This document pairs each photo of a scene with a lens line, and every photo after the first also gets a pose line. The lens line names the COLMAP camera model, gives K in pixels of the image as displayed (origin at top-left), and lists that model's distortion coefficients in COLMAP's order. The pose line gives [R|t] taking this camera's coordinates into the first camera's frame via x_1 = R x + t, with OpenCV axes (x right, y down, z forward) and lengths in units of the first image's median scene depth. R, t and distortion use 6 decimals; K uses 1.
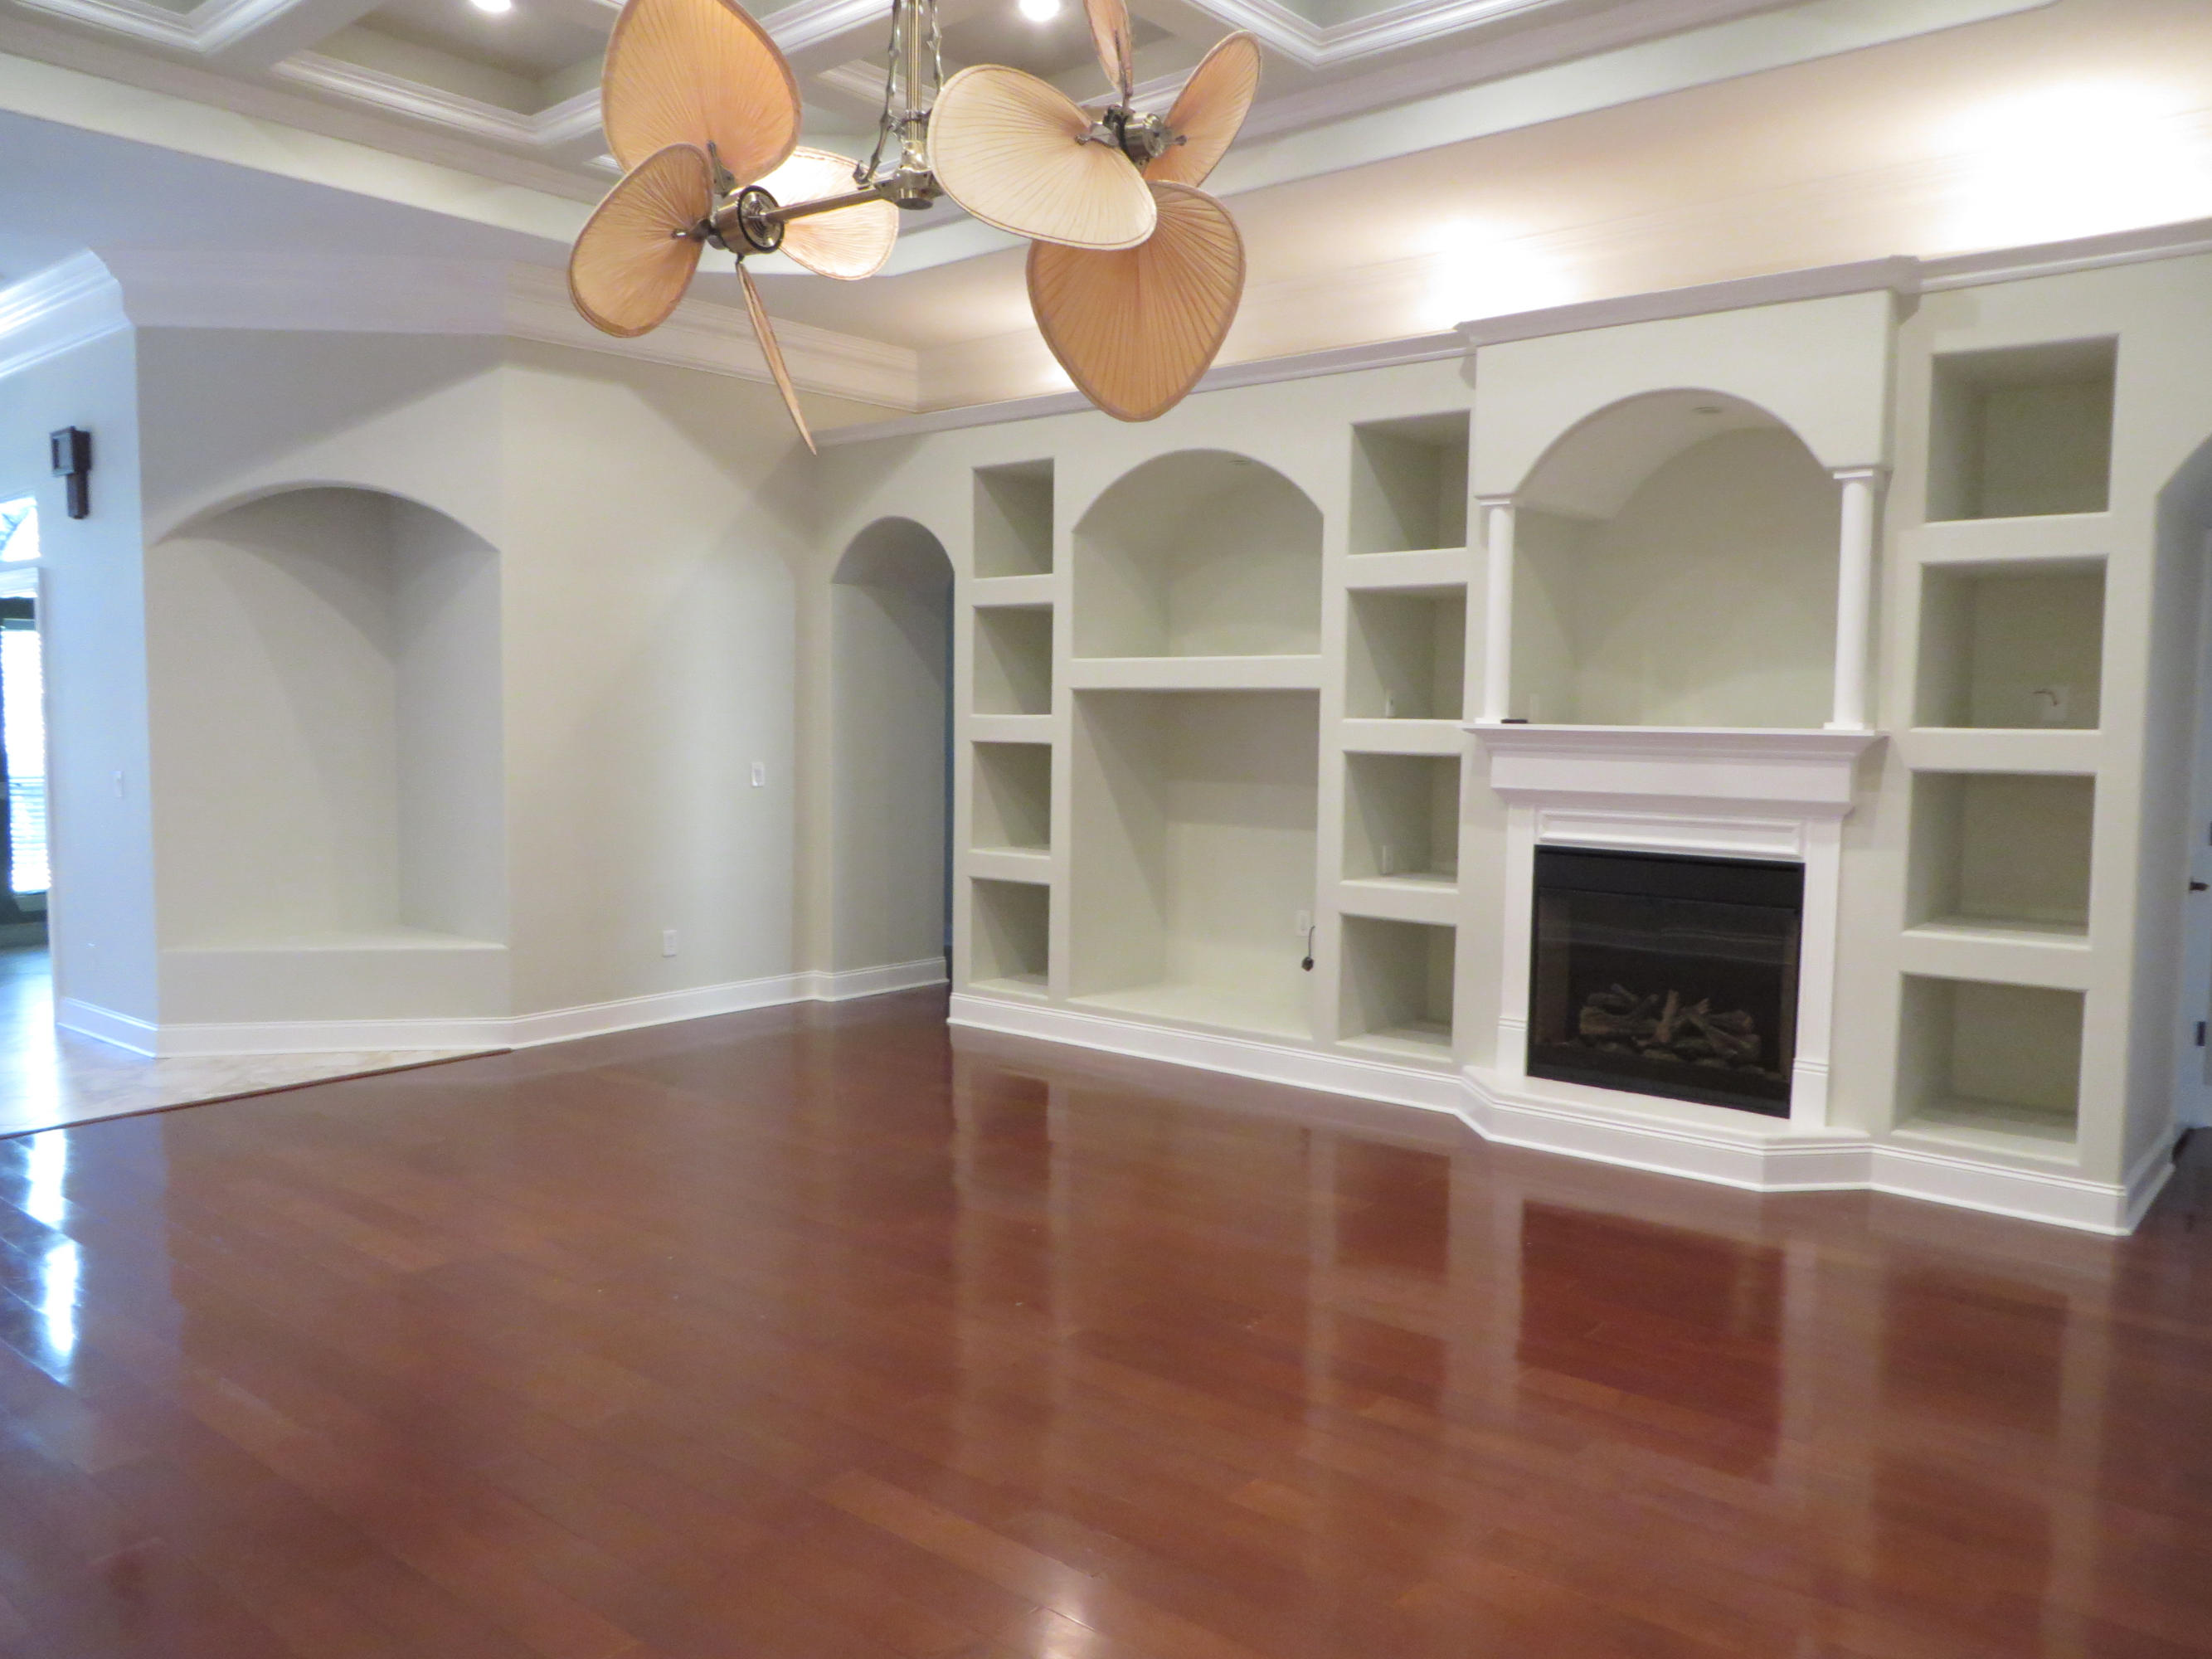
lens RADIAL K [[1652.9, 0, 1116.4], [0, 1652.9, 832.4], [0, 0, 1]] dist [-0.016972, 0.000652]
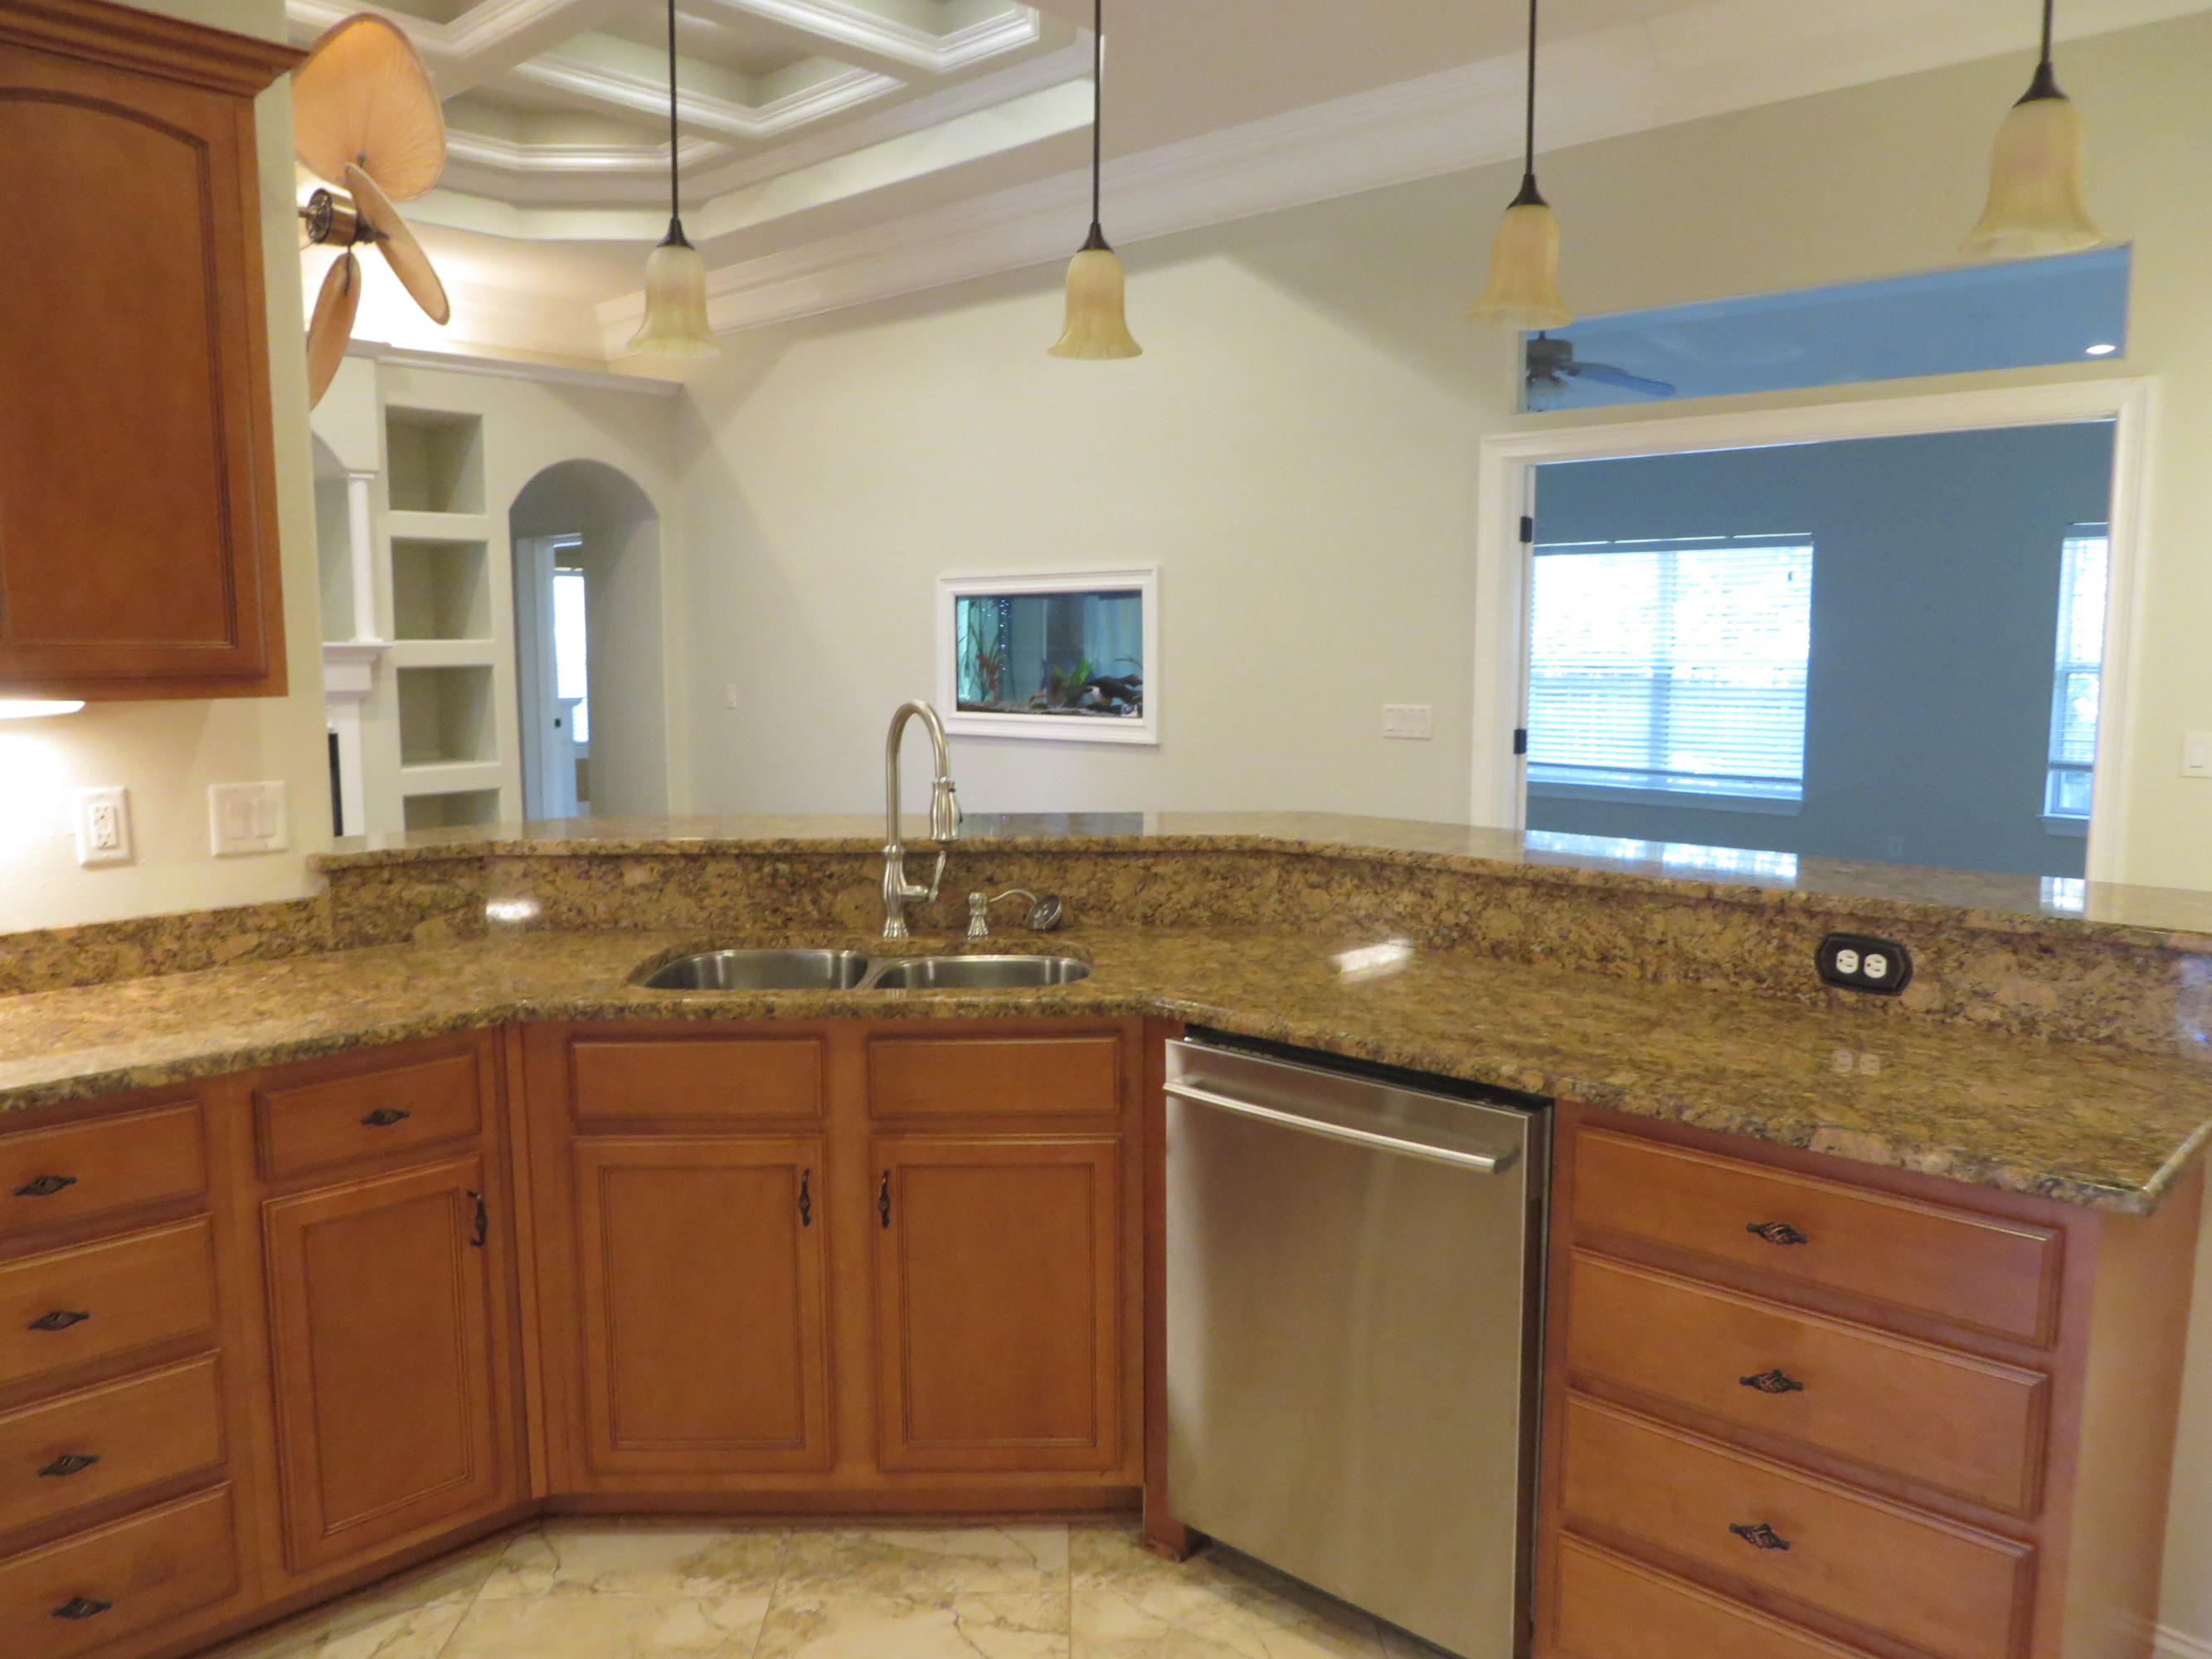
lens RADIAL K [[1652.9, 0, 1115.8], [0, 1652.9, 826.7], [0, 0, 1]] dist [-0.016972, 0.000652]
pose [[0.062910, -0.115693, 0.991291, -0.922472], [0.081139, 0.990563, 0.110459, -0.004078], [-0.994715, 0.073483, 0.071703, 0.181539]]
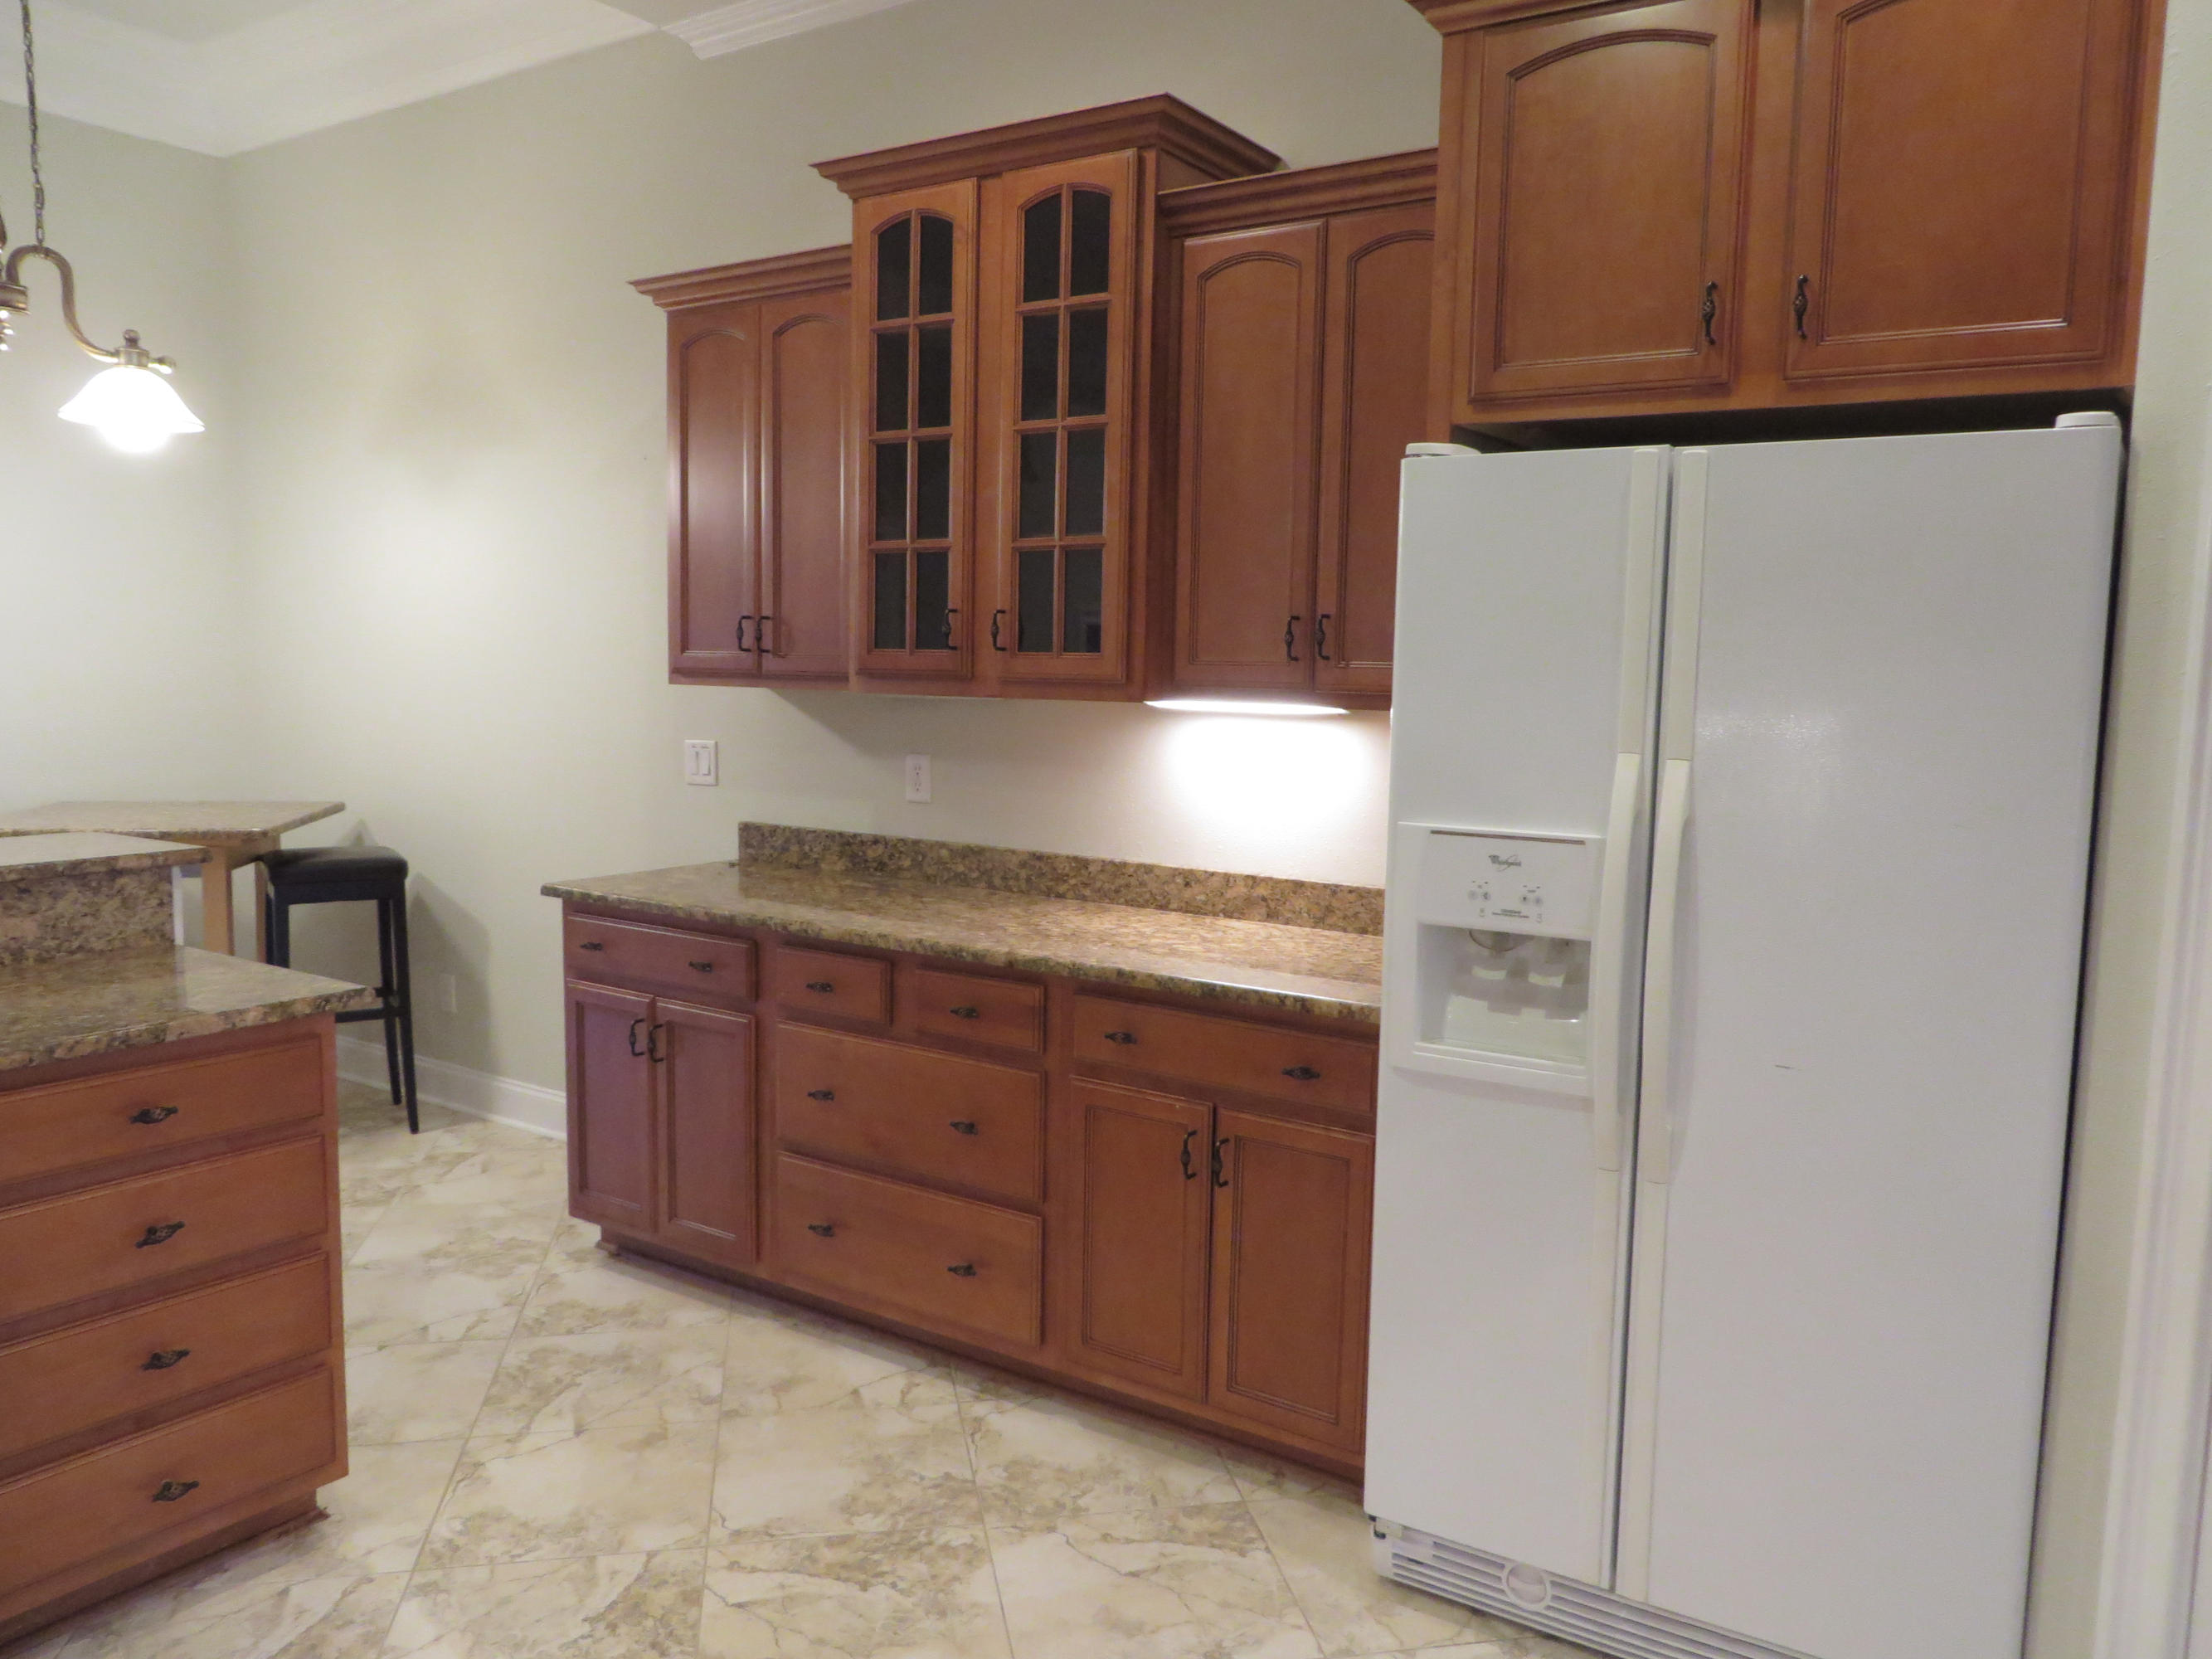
lens RADIAL K [[1652.9, 0, 1104.8], [0, 1652.9, 829.0], [0, 0, 1]] dist [-0.016972, 0.000652]
pose [[-0.995727, -0.006743, -0.092098, -0.801971], [-0.024150, 0.981634, 0.189237, -0.030320], [0.089131, 0.190653, -0.977603, 0.479218]]
